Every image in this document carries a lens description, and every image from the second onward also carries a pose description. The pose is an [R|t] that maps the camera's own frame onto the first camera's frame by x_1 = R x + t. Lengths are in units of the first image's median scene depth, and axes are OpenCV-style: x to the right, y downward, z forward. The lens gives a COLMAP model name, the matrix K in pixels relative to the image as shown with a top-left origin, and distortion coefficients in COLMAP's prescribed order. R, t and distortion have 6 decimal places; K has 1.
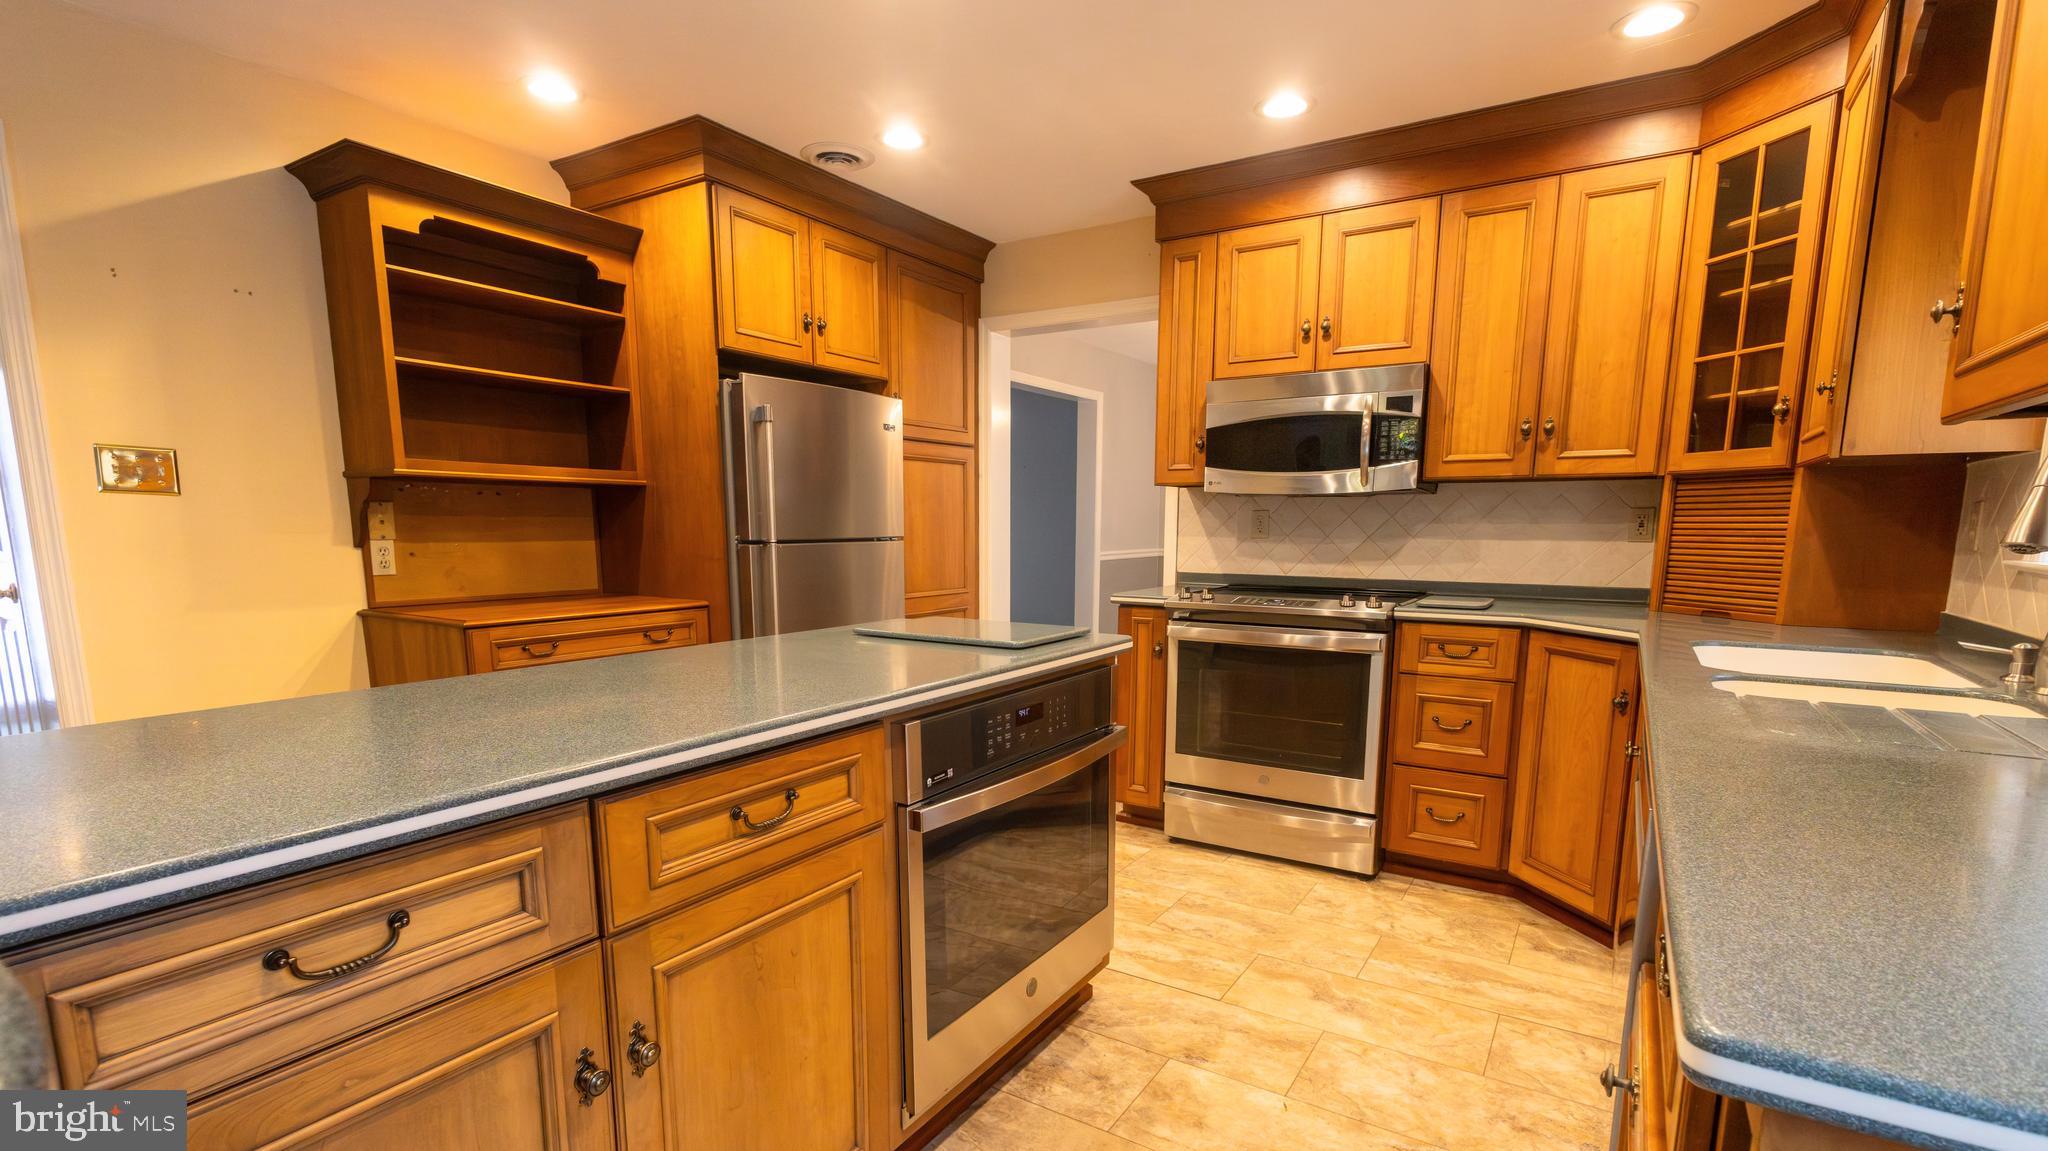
lens RADIAL K [[937.5, 0, 1034.9], [0, 937.5, 673.8], [0, 0, 1]] dist [-0.003315, 0.001440]
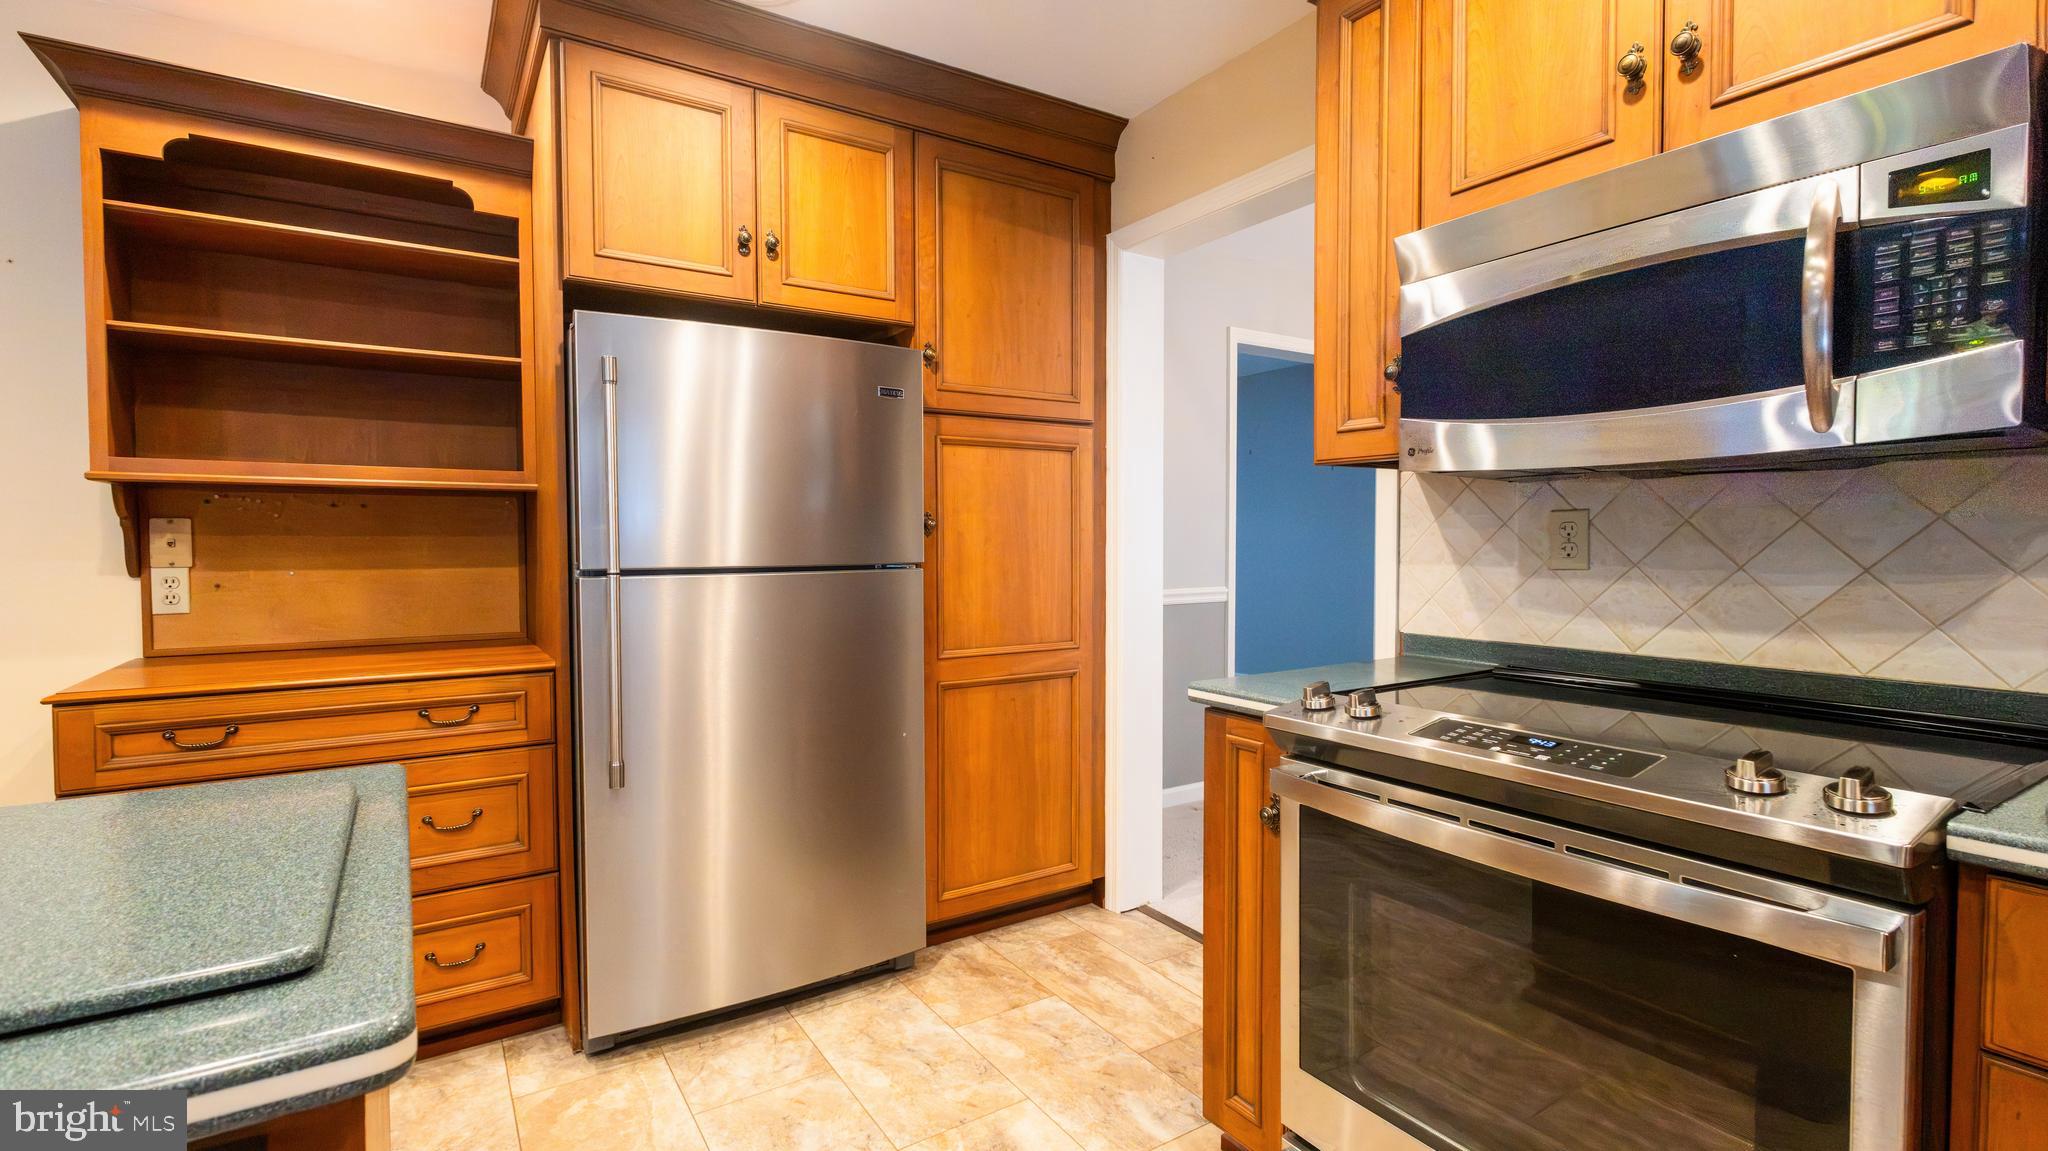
lens RADIAL K [[937.5, 0, 1020.8], [0, 937.5, 567.6], [0, 0, 1]] dist [-0.003315, 0.001440]
pose [[0.904921, 0.006652, -0.425527, 0.223085], [-0.062058, 0.991253, -0.116476, -0.087581], [0.421030, 0.131810, 0.897419, 0.549614]]
